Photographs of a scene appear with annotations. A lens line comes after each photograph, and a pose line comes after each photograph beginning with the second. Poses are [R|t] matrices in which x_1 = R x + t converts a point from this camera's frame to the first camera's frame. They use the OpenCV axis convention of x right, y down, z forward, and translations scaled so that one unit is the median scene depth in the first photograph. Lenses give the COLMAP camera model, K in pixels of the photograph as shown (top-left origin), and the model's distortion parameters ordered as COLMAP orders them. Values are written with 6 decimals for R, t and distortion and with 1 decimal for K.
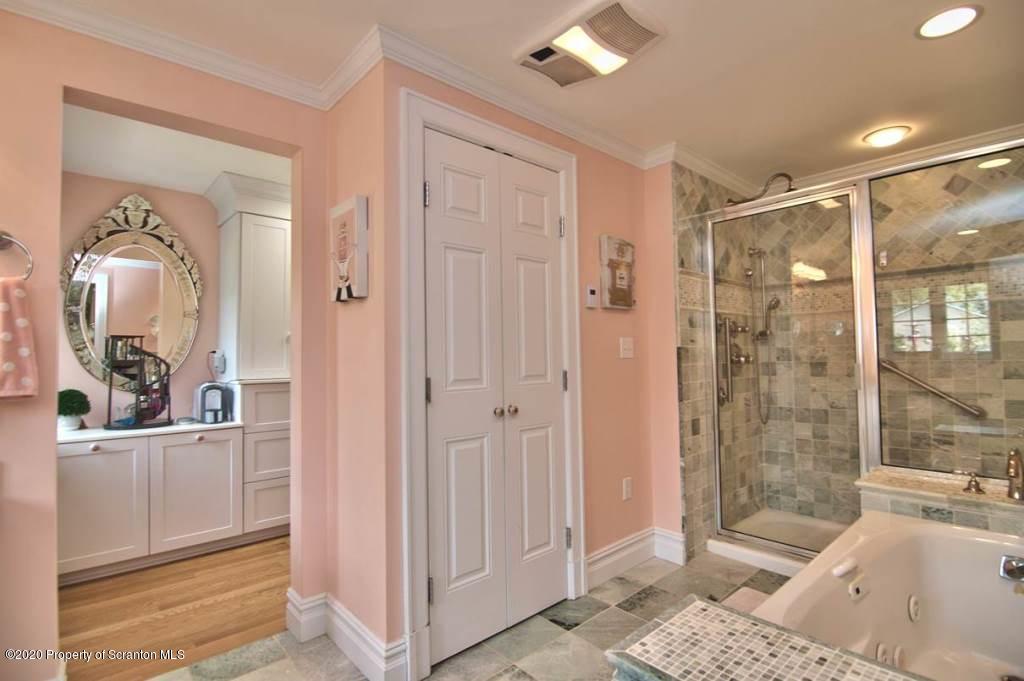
lens RADIAL K [[491.0, 0, 508.3], [0, 491.0, 342.3], [0, 0, 1]] dist [-0.016575, -0.004559]
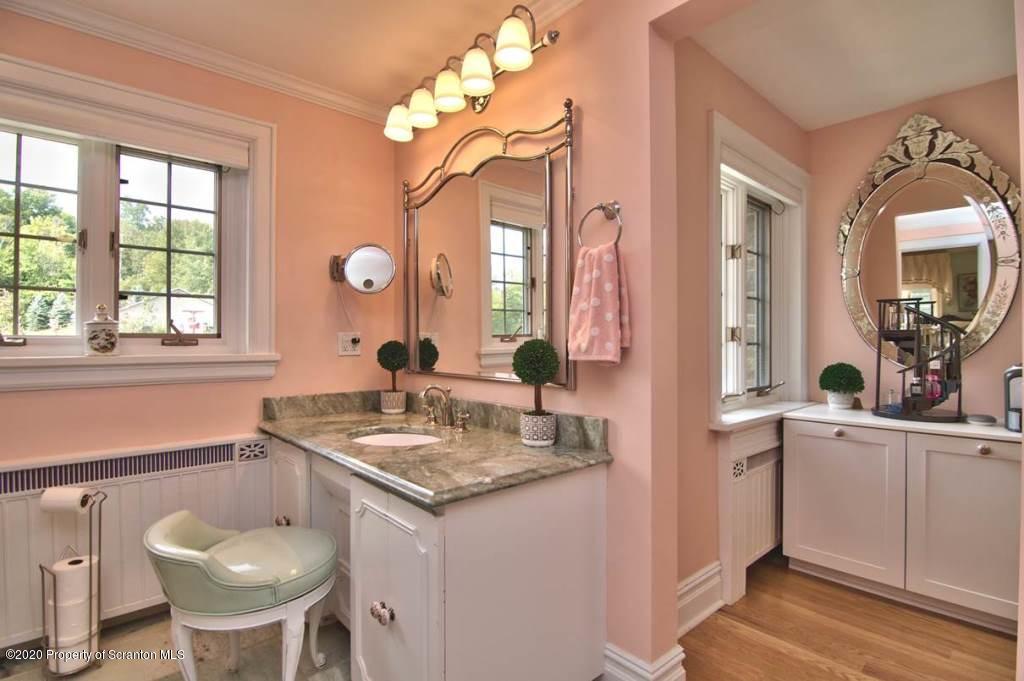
lens RADIAL K [[491.0, 0, 511.8], [0, 491.0, 340.5], [0, 0, 1]] dist [-0.016575, -0.004559]
pose [[-0.000121, 0.011746, -0.999931, -0.001361], [0.032511, 0.999402, 0.011736, 0.023328], [0.999471, -0.032507, -0.000502, 0.362692]]
